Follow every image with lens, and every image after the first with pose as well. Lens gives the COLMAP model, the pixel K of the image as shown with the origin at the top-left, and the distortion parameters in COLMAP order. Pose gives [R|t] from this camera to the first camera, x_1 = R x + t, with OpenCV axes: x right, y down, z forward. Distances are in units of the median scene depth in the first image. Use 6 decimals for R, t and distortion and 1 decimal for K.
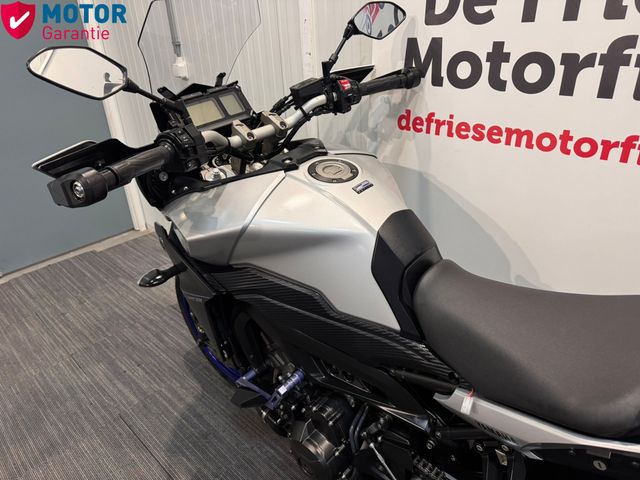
lens RADIAL K [[451.6, 0, 317.4], [0, 451.6, 236.2], [0, 0, 1]] dist [0.061827, -0.083505]
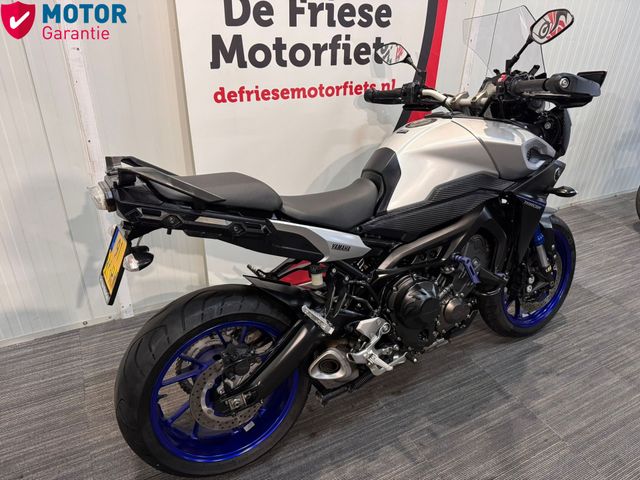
lens RADIAL K [[451.6, 0, 326.5], [0, 451.6, 242.6], [0, 0, 1]] dist [0.061827, -0.083505]
pose [[0.304383, -0.418775, 0.855557, -1.252902], [0.358414, 0.882521, 0.304460, -0.196497], [-0.882548, 0.213971, 0.418719, 0.283900]]
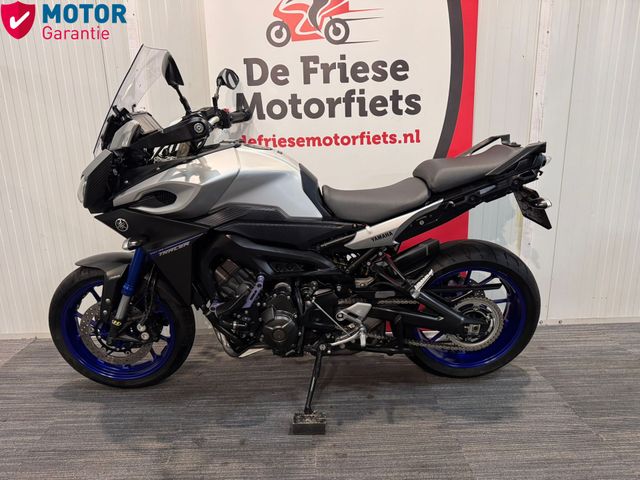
lens RADIAL K [[451.6, 0, 318.7], [0, 451.6, 244.7], [0, 0, 1]] dist [0.061827, -0.083505]
pose [[0.711488, -0.142385, 0.688121, -0.909715], [0.299613, 0.947251, -0.113783, 0.415970], [-0.635623, 0.287125, 0.716619, -0.260597]]
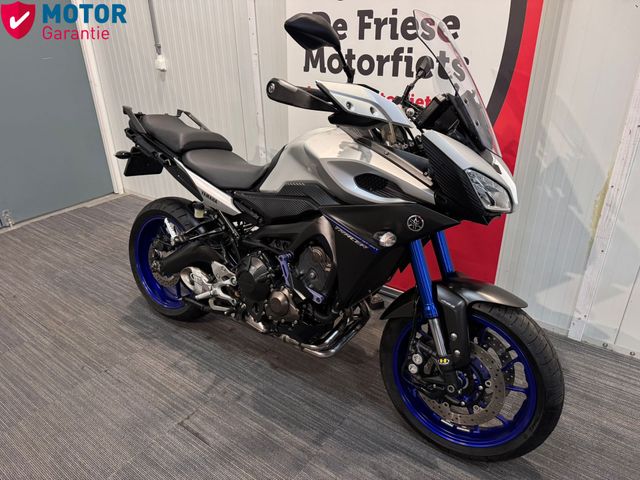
lens RADIAL K [[451.6, 0, 315.5], [0, 451.6, 245.1], [0, 0, 1]] dist [0.061827, -0.083505]
pose [[0.990438, -0.054173, 0.126878, -0.046396], [0.050642, 0.998239, 0.030898, 0.339773], [-0.128328, -0.024177, 0.991437, -0.921538]]
